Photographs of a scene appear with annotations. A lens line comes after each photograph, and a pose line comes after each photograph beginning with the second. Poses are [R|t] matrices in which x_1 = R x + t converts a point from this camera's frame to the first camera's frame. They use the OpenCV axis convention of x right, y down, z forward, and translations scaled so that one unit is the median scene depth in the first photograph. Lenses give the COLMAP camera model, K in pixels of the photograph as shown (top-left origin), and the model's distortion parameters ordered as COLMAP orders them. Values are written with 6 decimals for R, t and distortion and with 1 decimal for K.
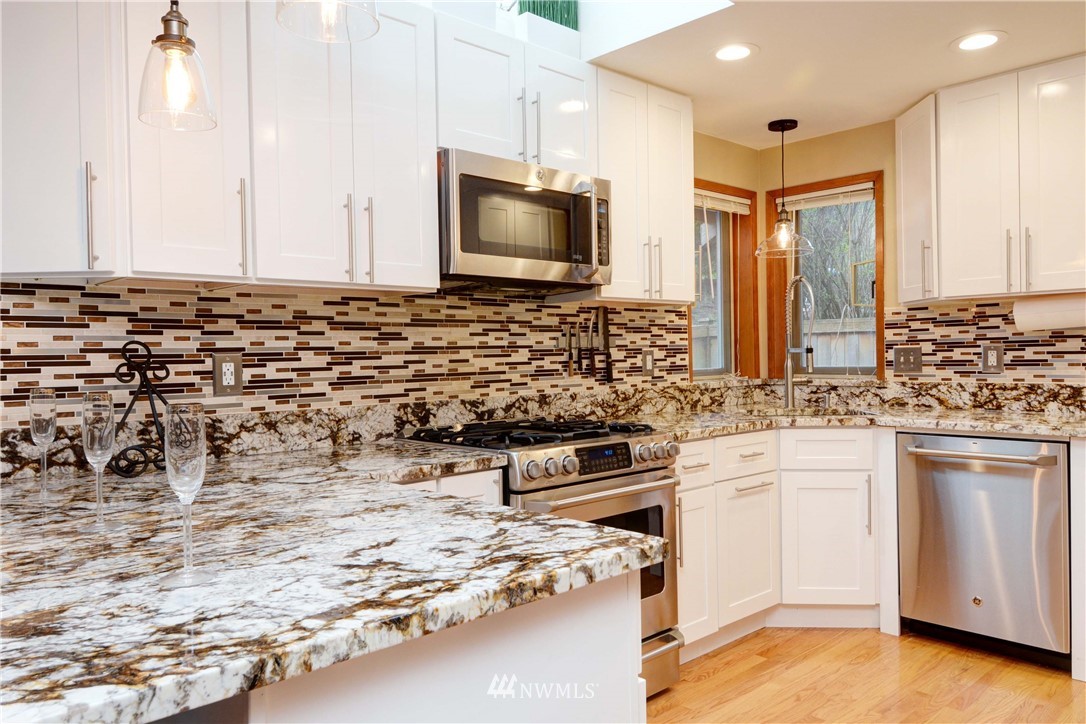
lens RADIAL K [[779.5, 0, 555.3], [0, 779.5, 357.1], [0, 0, 1]] dist [0.035211, -0.002565]
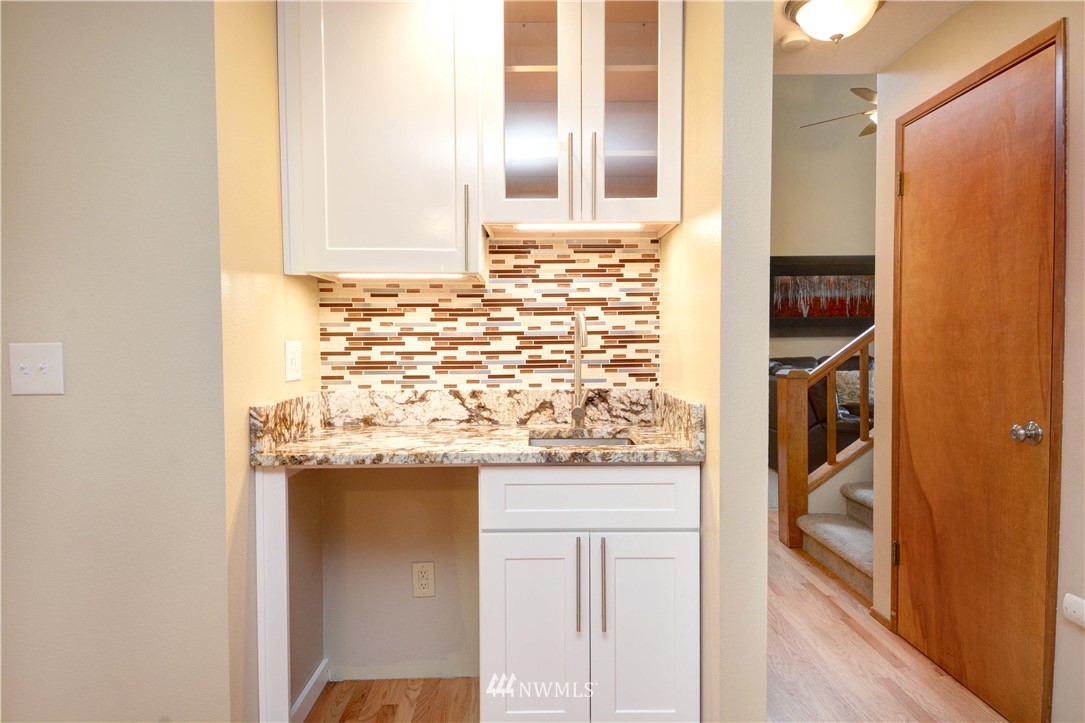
lens RADIAL K [[686.9, 0, 540.9], [0, 686.9, 363.1], [0, 0, 1]] dist [0.024475, -0.023593]
pose [[0.752618, 0.032659, -0.657646, 0.419937], [-0.008502, 0.999168, 0.039888, -0.009511], [0.658402, -0.024429, 0.752270, 0.381358]]
